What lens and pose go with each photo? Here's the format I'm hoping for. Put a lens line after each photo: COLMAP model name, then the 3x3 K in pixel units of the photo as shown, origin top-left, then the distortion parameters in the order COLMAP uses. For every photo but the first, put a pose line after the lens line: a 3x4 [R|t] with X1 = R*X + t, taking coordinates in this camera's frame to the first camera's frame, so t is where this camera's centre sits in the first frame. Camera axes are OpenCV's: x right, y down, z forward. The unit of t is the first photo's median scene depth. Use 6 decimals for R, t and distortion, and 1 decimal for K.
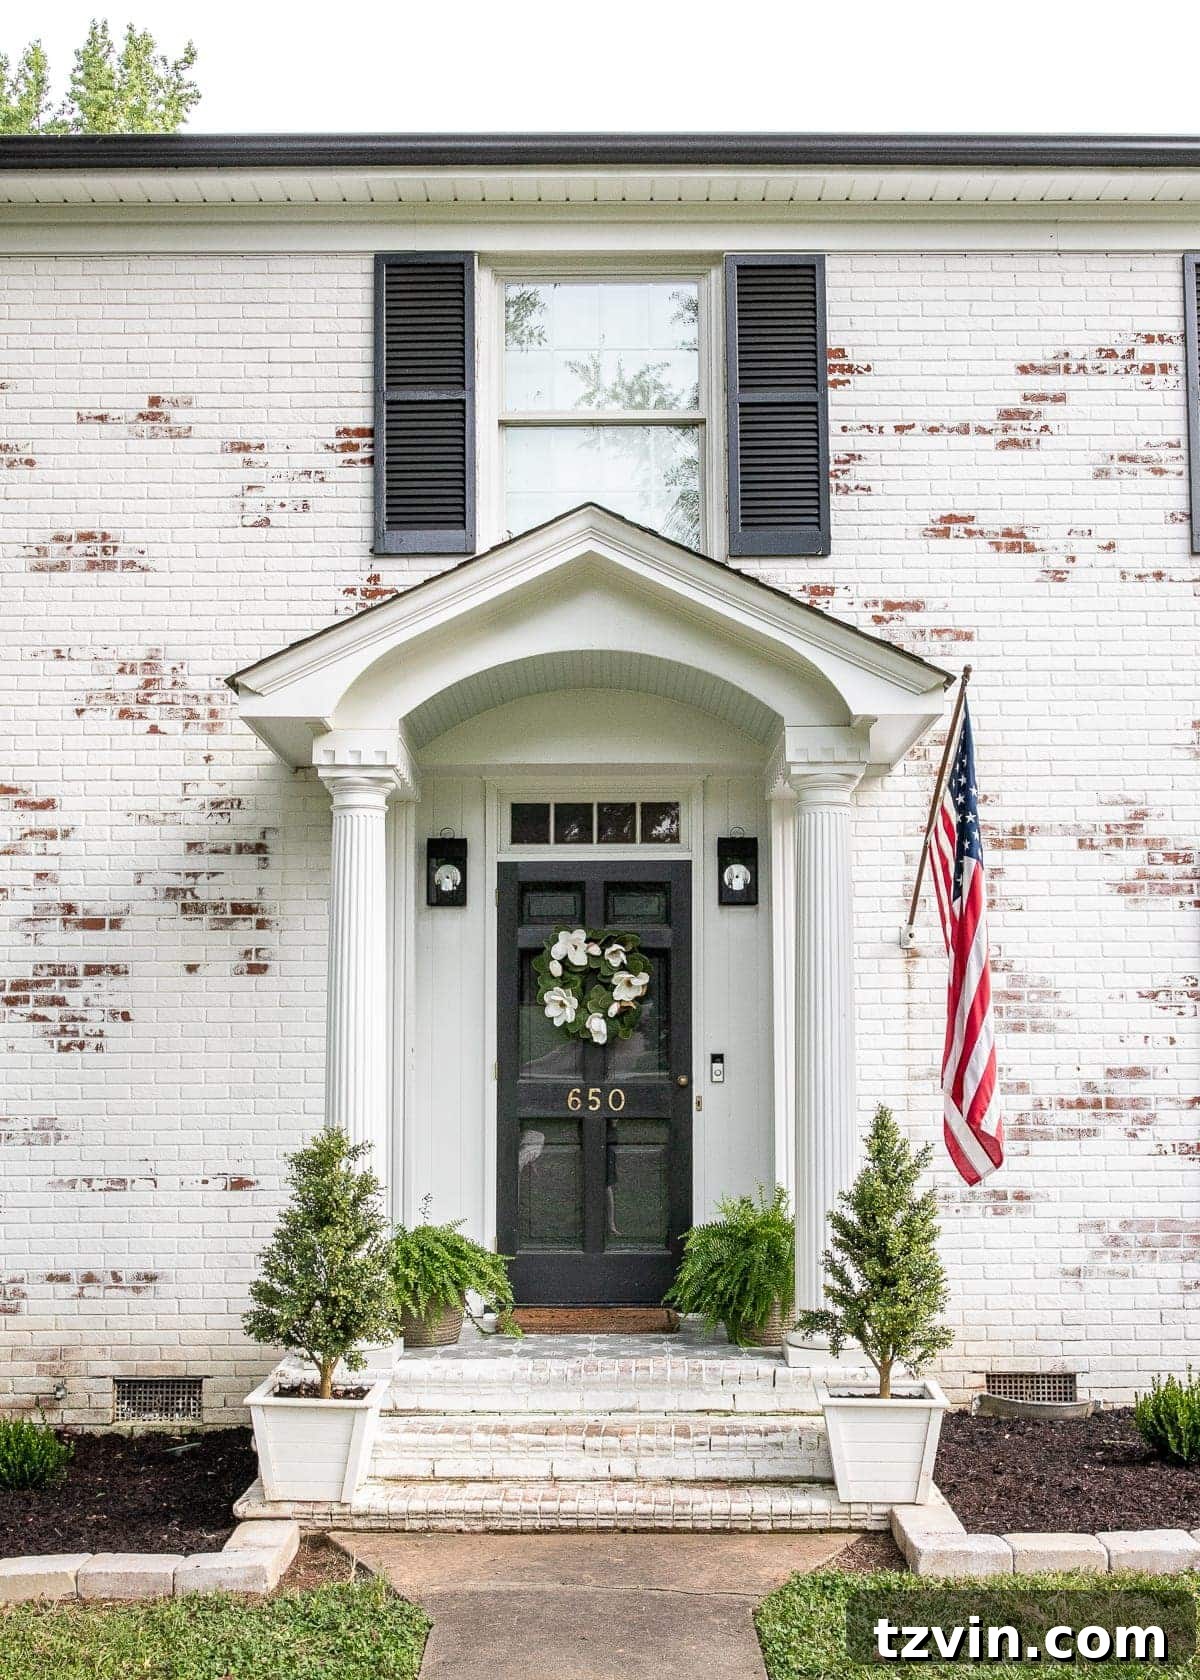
lens RADIAL K [[1194.5, 0, 598.4], [0, 1194.5, 998.5], [0, 0, 1]] dist [0.001002, -0.000115]
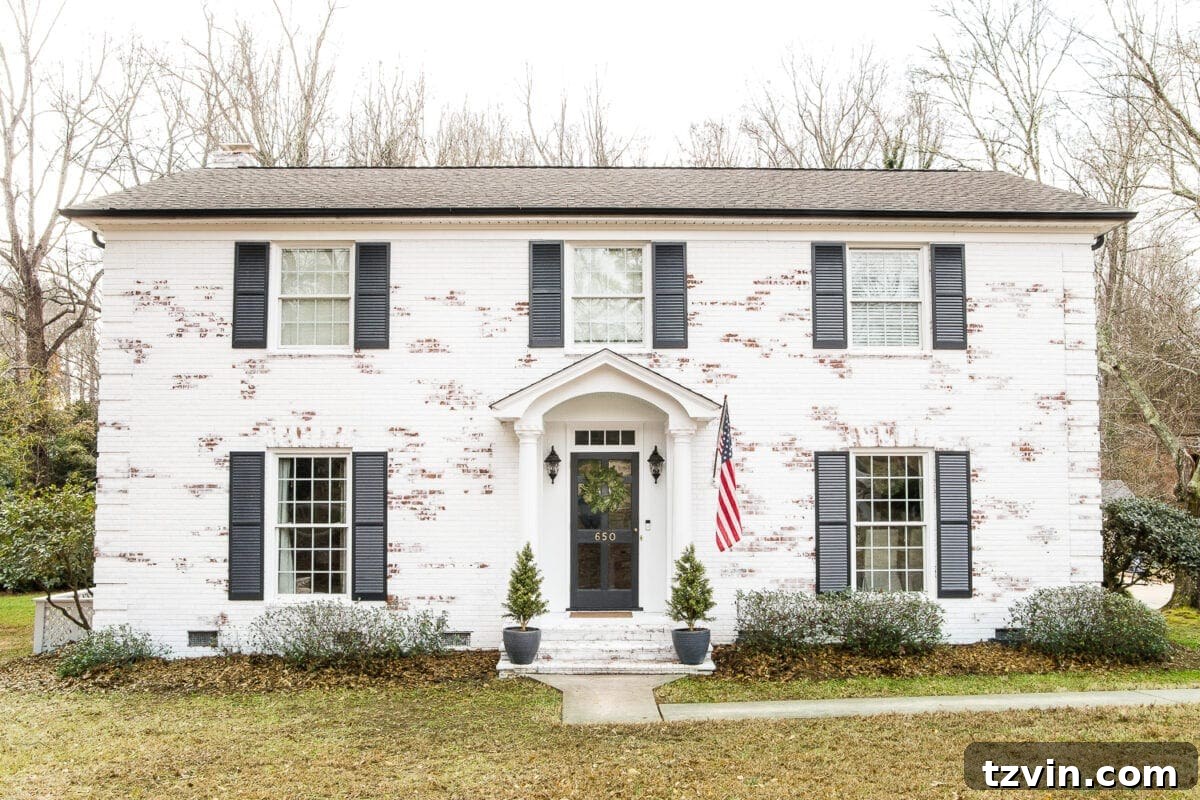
lens RADIAL K [[937.8, 0, 617.2], [0, 937.8, 420.0], [0, 0, 1]] dist [-0.023506, 0.049206]
pose [[0.999853, 0.004129, 0.016661, -0.012372], [-0.004230, 0.999973, 0.005996, -0.212180], [-0.016635, -0.006066, 0.999843, -1.264293]]
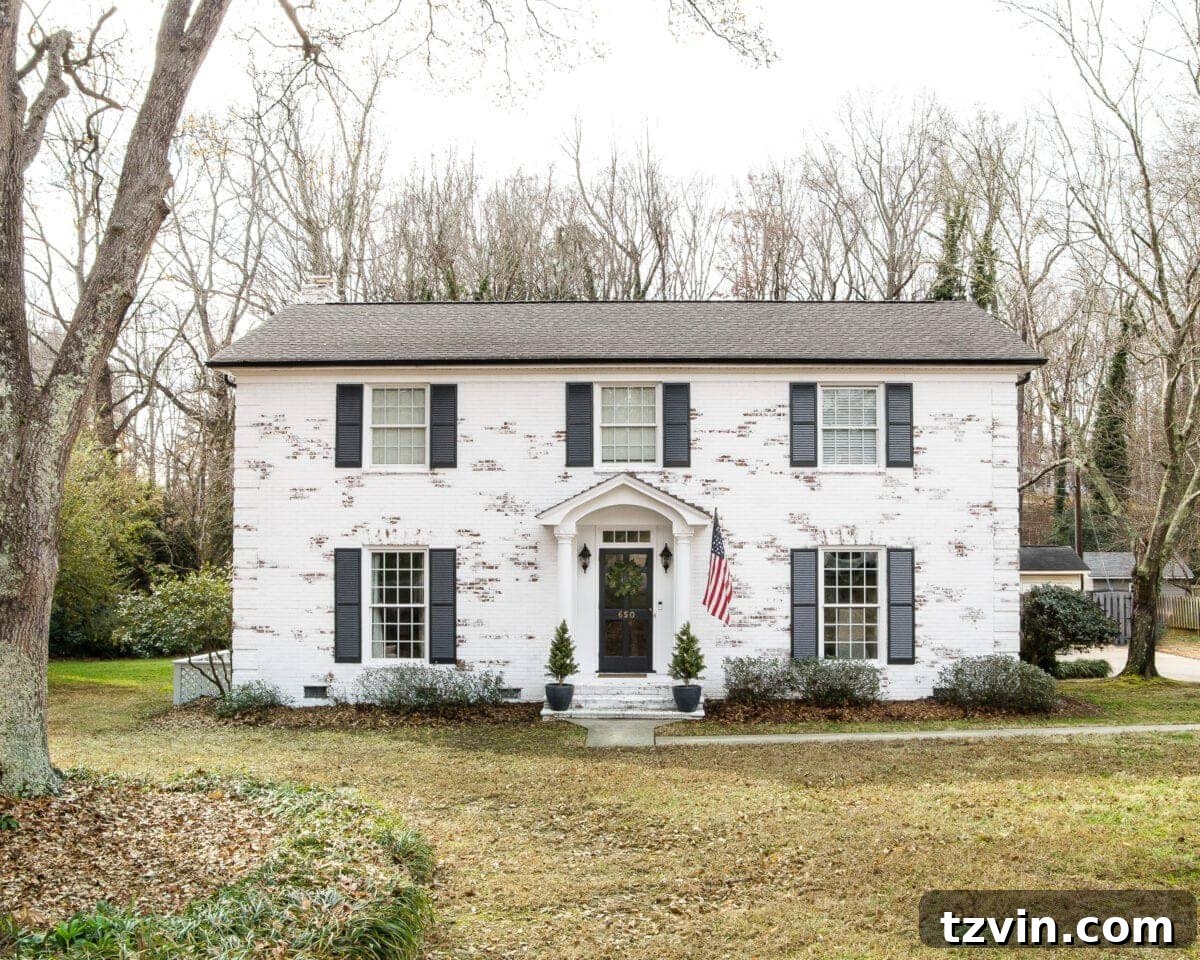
lens RADIAL K [[1143.7, 0, 664.7], [0, 1143.7, 484.9], [0, 0, 1]] dist [-0.024424, 0.000000]
pose [[0.999935, 0.004515, -0.010442, 0.152905], [-0.004215, 0.999582, 0.028587, -0.419140], [0.010566, -0.028541, 0.999537, -2.515159]]
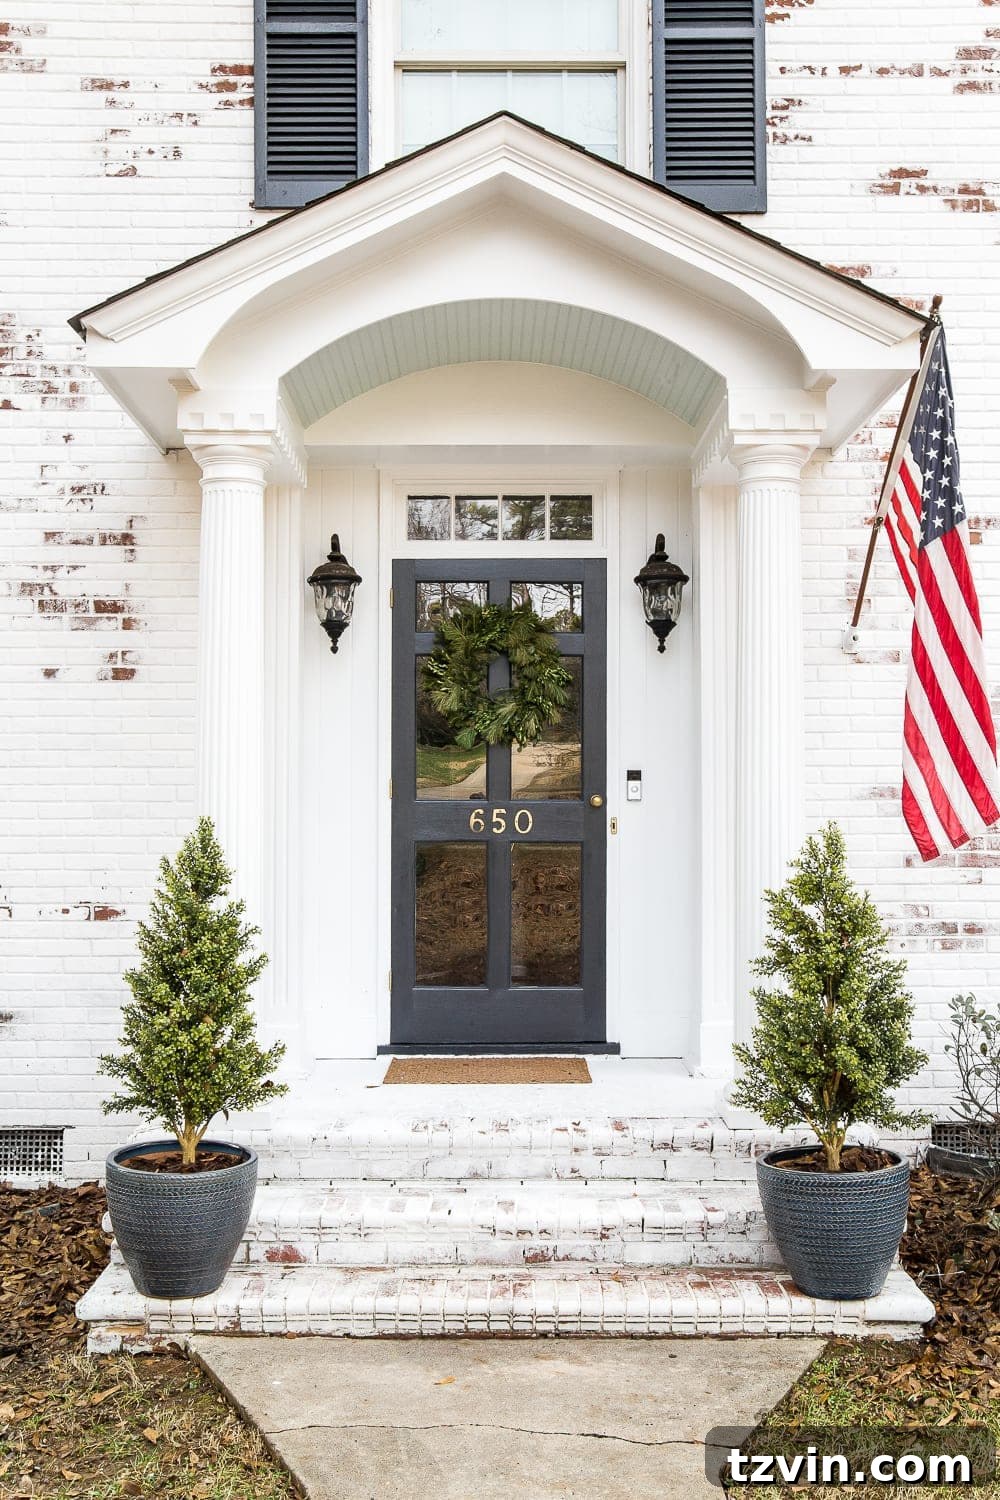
lens RADIAL K [[1172.2, 0, 500.6], [0, 1172.2, 749.4], [0, 0, 1]] dist [-0.023506, 0.049206]
pose [[0.999967, 0.003384, 0.007345, -0.009411], [-0.003537, 0.999775, 0.020917, 0.012325], [-0.007273, -0.020942, 0.999754, 0.120431]]
